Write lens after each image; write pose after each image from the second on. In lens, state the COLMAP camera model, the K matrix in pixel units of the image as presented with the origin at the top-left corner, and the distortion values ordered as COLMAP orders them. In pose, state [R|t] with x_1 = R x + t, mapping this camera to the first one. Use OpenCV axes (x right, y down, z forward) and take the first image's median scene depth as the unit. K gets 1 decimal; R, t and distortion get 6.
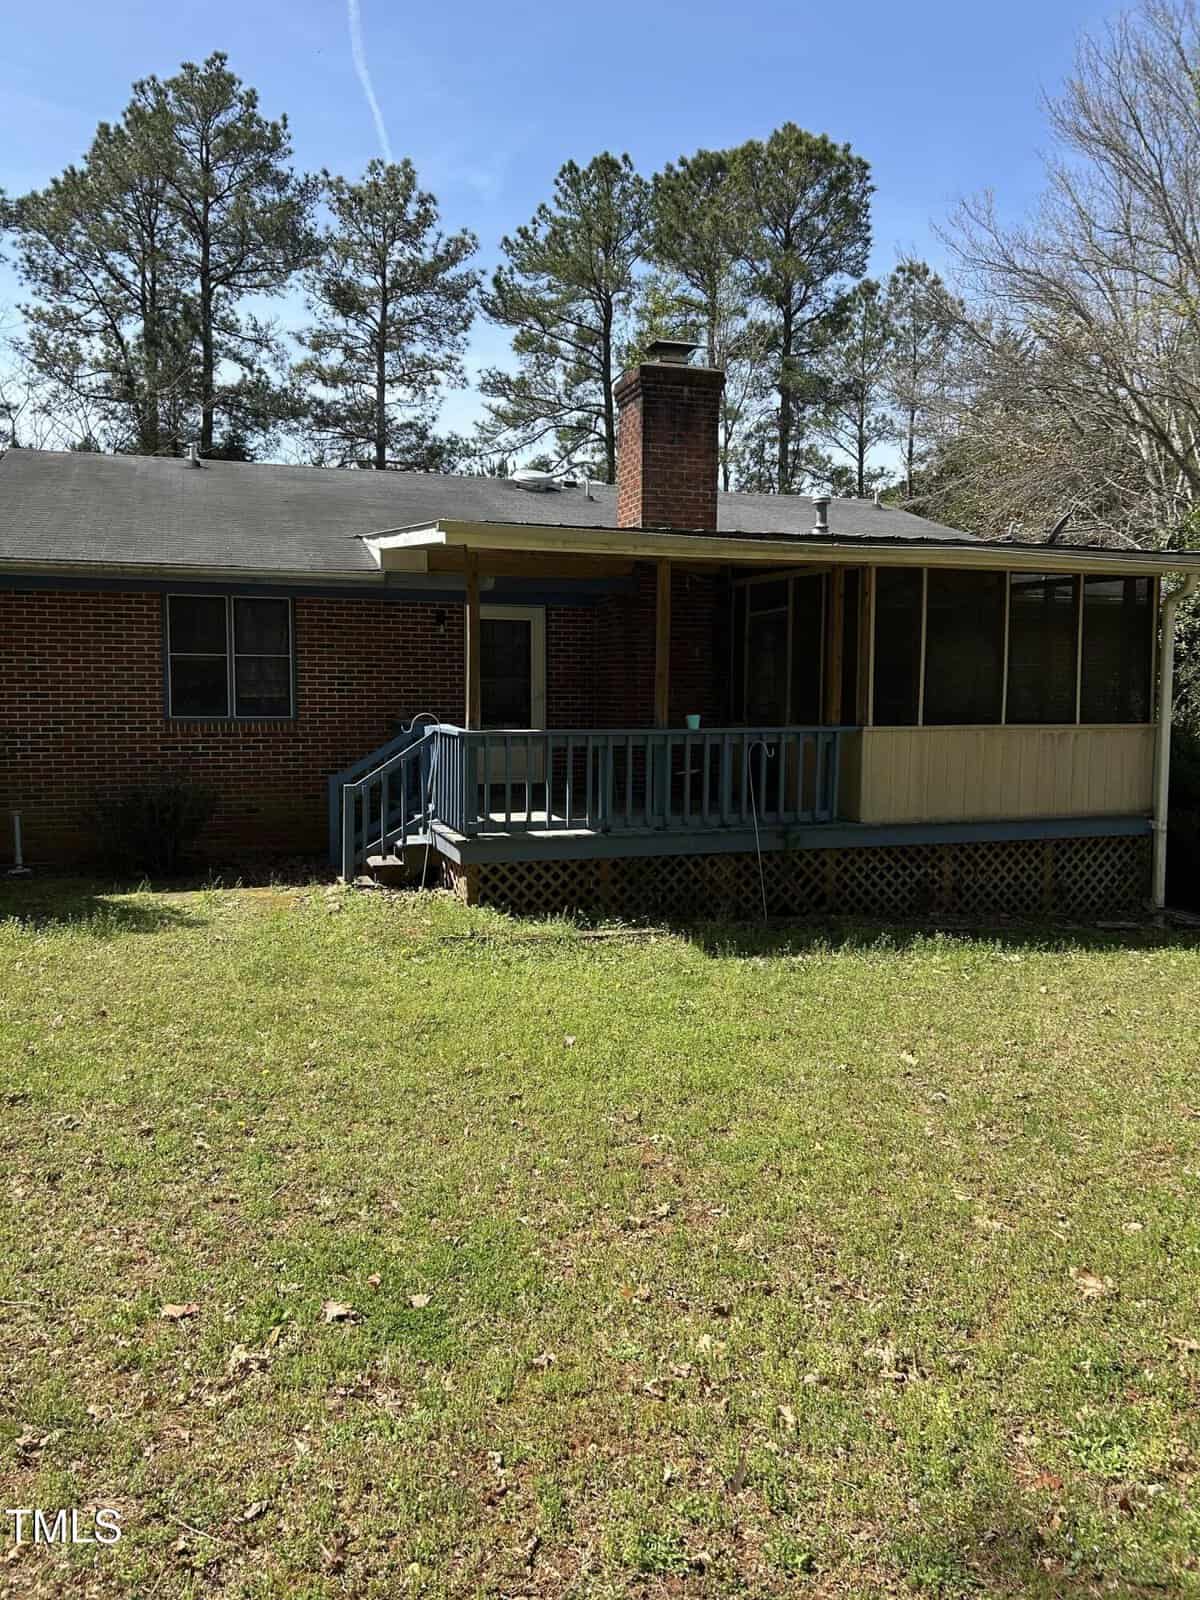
lens RADIAL K [[1237.5, 0, 589.5], [0, 1237.5, 800.8], [0, 0, 1]] dist [0.034181, -0.026448]
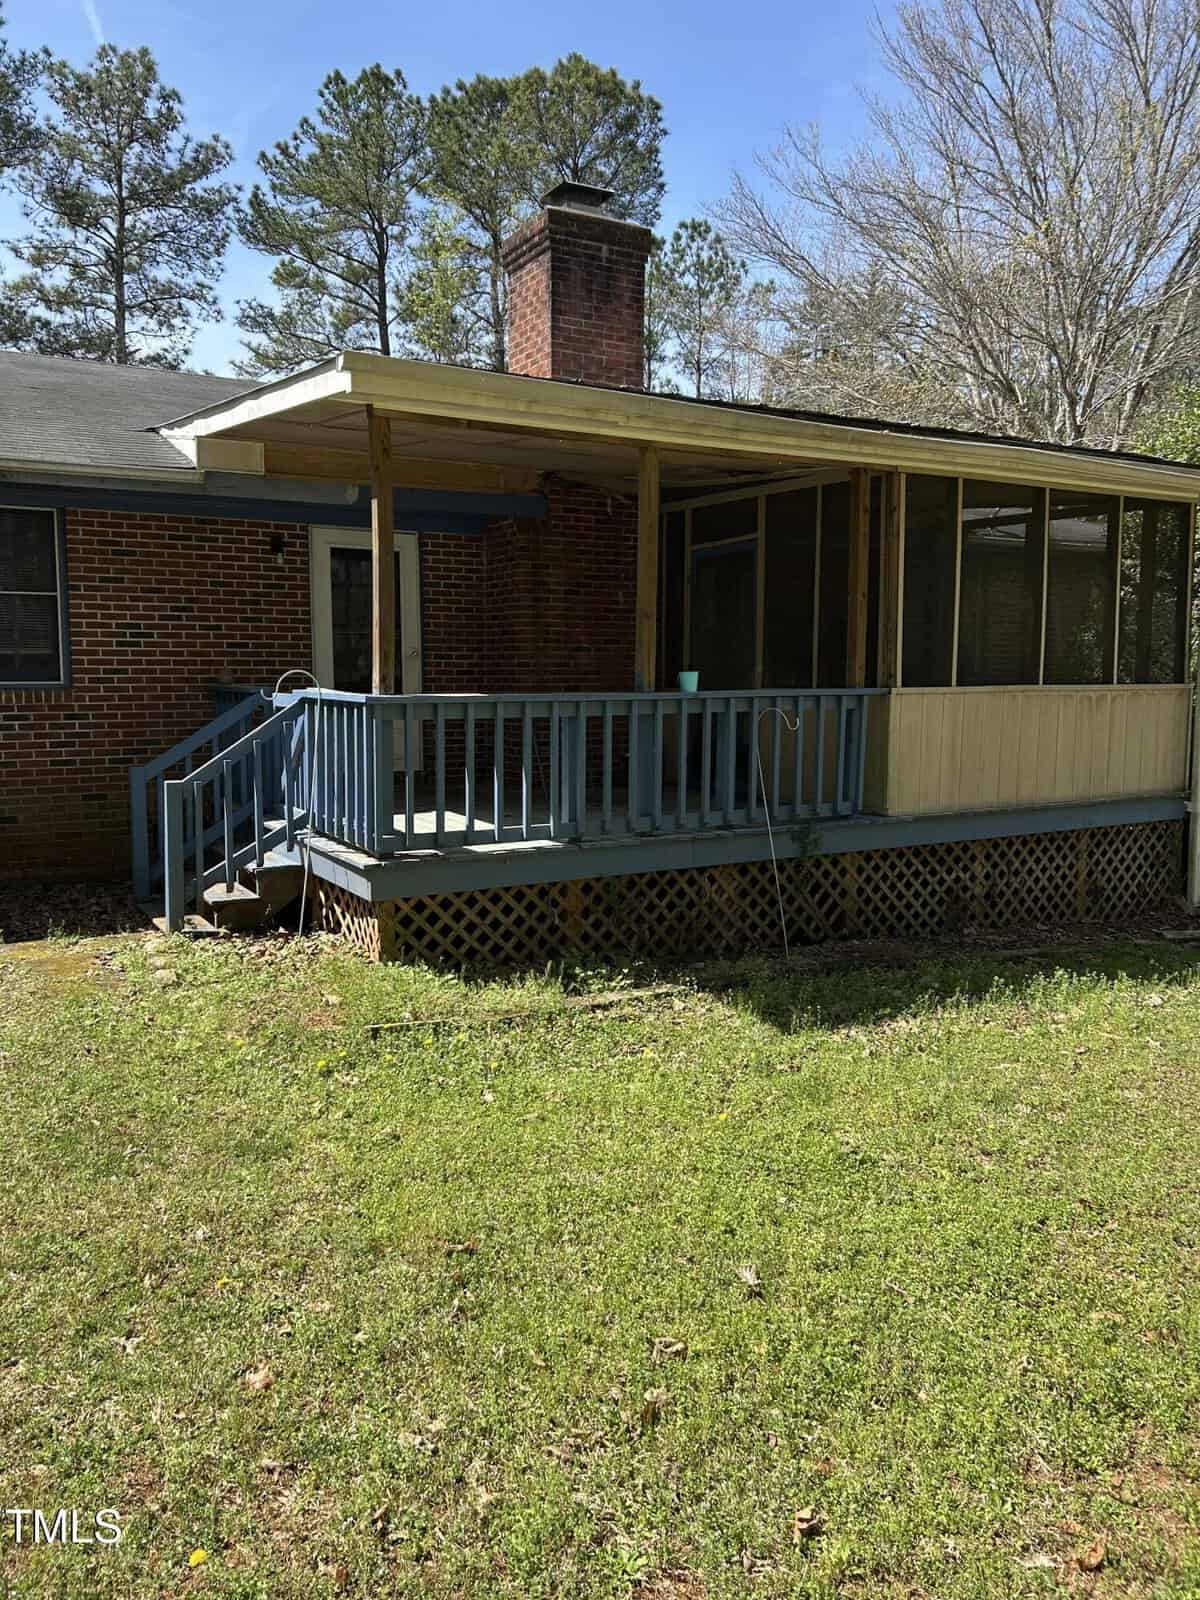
lens RADIAL K [[1237.5, 0, 600.7], [0, 1237.5, 795.9], [0, 0, 1]] dist [0.034181, -0.026448]
pose [[0.978258, -0.024955, 0.205884, -0.090561], [0.022192, 0.999630, 0.015720, -0.008759], [-0.206200, -0.010809, 0.978450, 0.257208]]
